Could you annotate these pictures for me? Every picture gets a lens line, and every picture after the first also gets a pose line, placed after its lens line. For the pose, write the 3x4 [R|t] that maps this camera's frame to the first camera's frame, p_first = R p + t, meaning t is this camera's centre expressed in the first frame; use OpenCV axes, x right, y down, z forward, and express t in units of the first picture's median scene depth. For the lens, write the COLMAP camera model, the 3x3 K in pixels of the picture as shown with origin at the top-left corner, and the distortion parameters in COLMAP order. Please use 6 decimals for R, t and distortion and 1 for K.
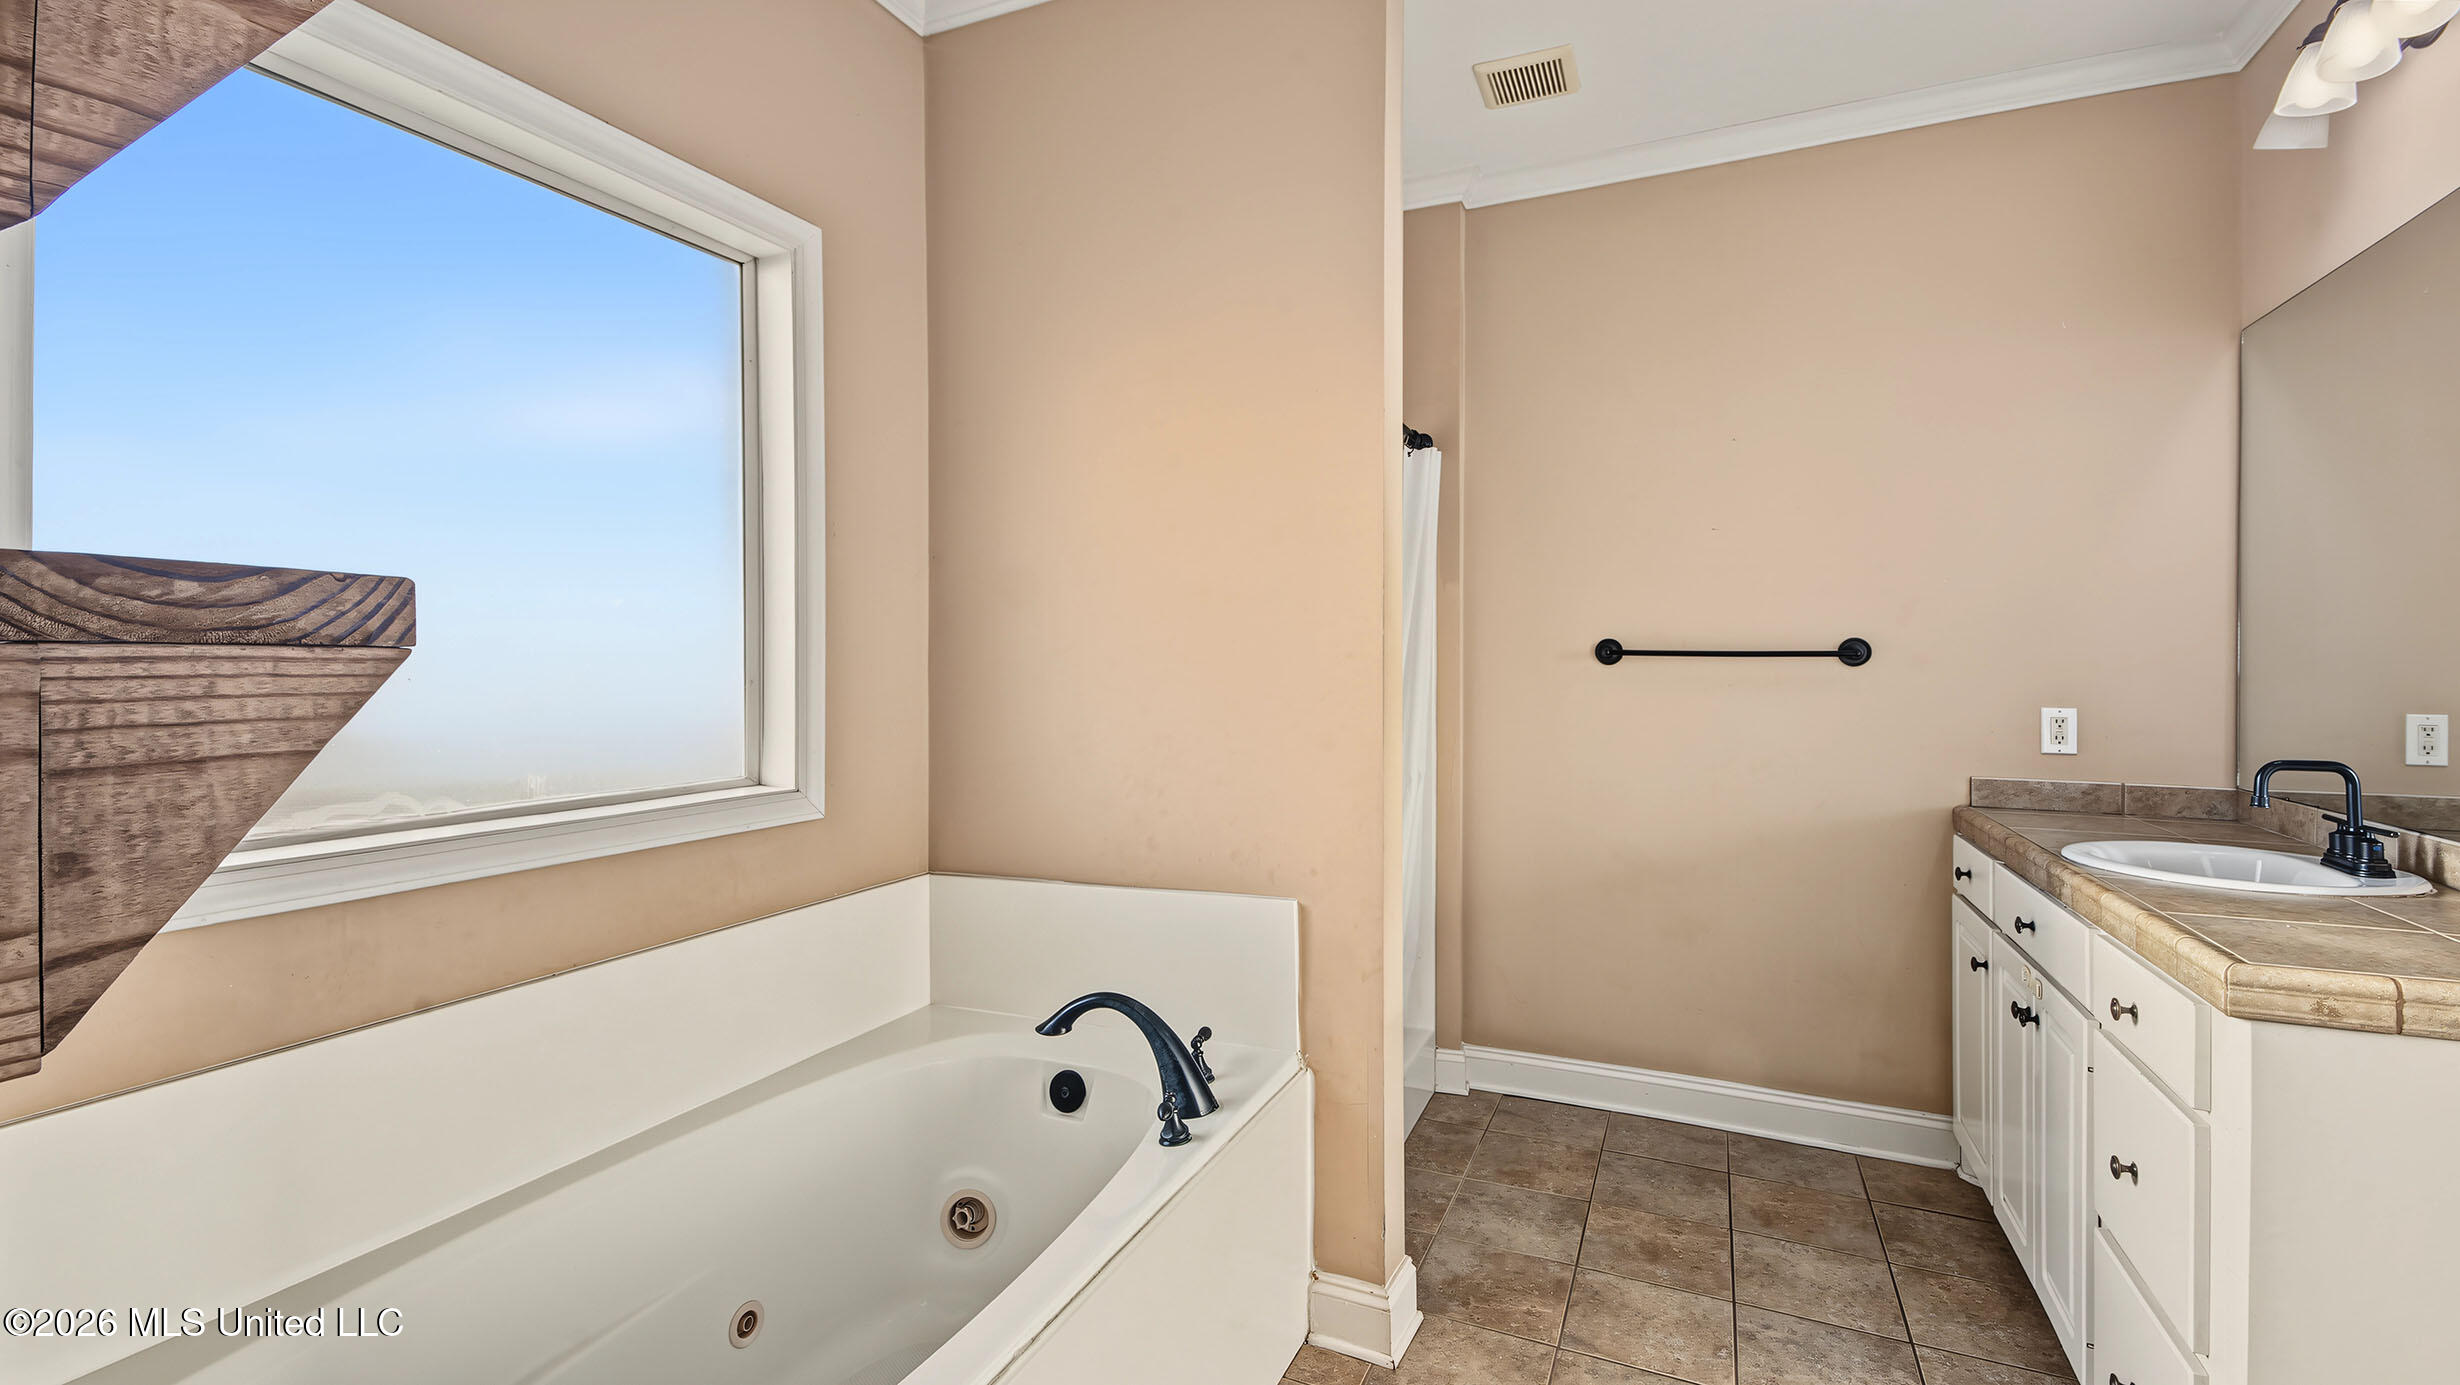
lens RADIAL K [[1082.7, 0, 1226.7], [0, 1082.7, 668.0], [0, 0, 1]] dist [0.055052, -0.024711]
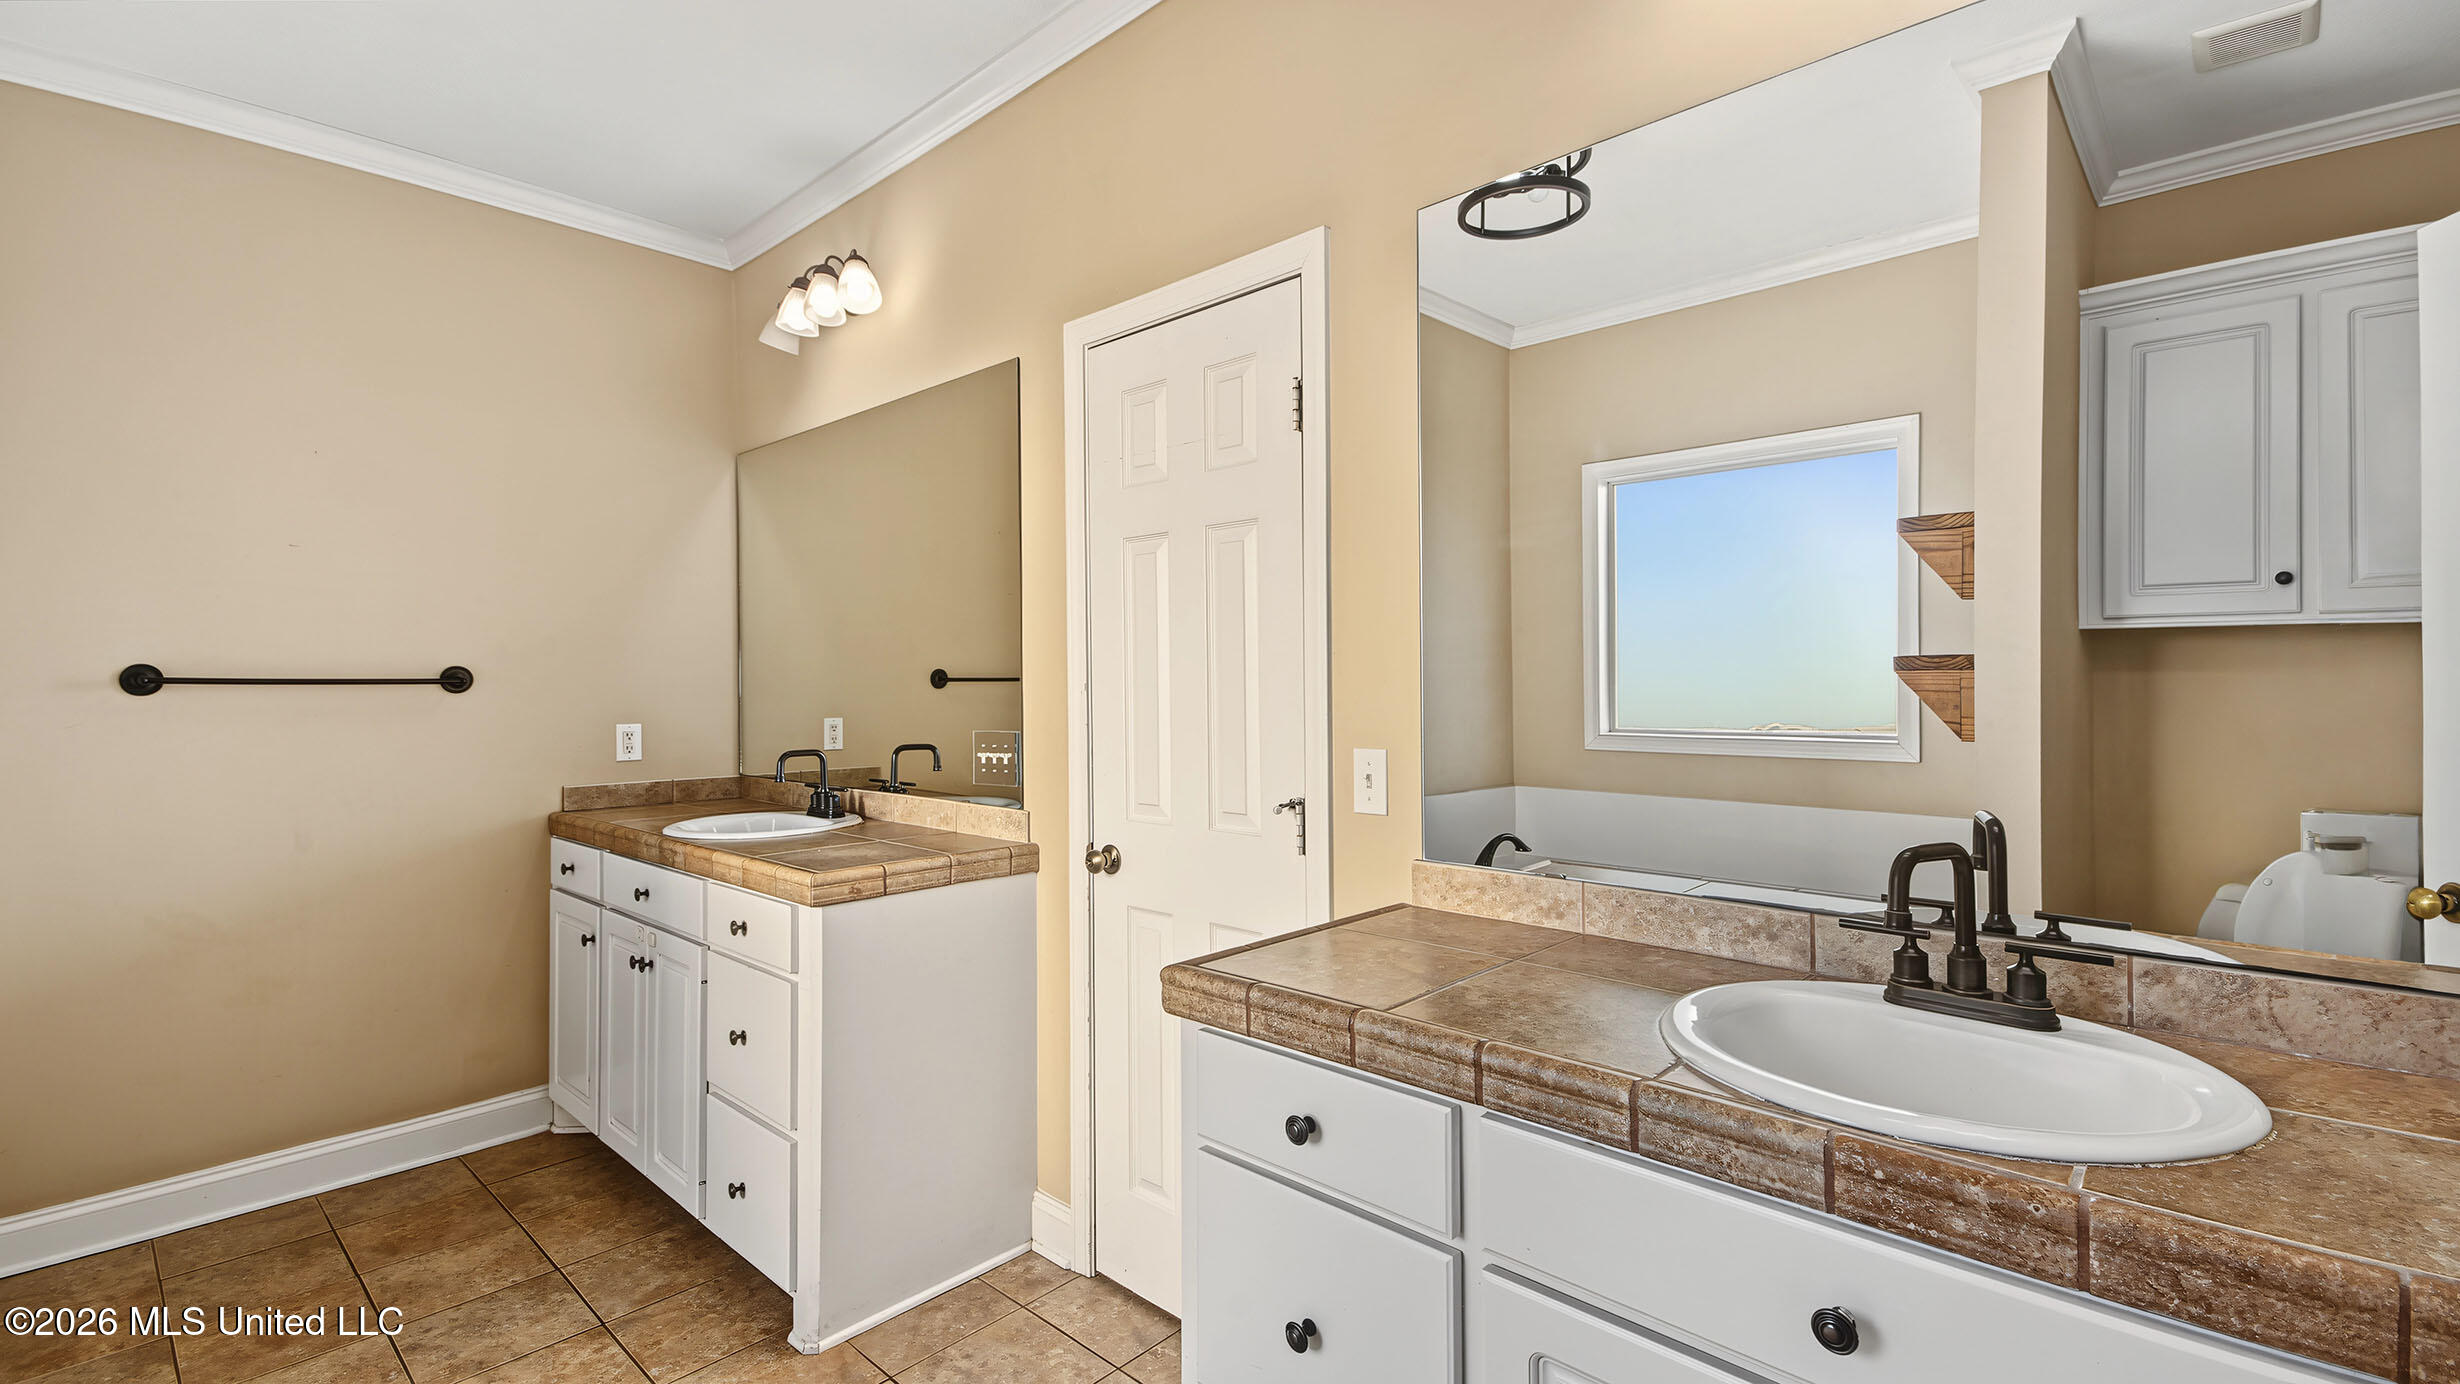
lens RADIAL K [[1081.4, 0, 1230.0], [0, 1081.4, 692.0], [0, 0, 1]] dist [0.027714, -0.000010]
pose [[0.322883, -0.014094, 0.946334, -0.213523], [0.013629, 0.999855, 0.010241, -0.004116], [-0.946341, 0.009591, 0.323028, -0.046317]]
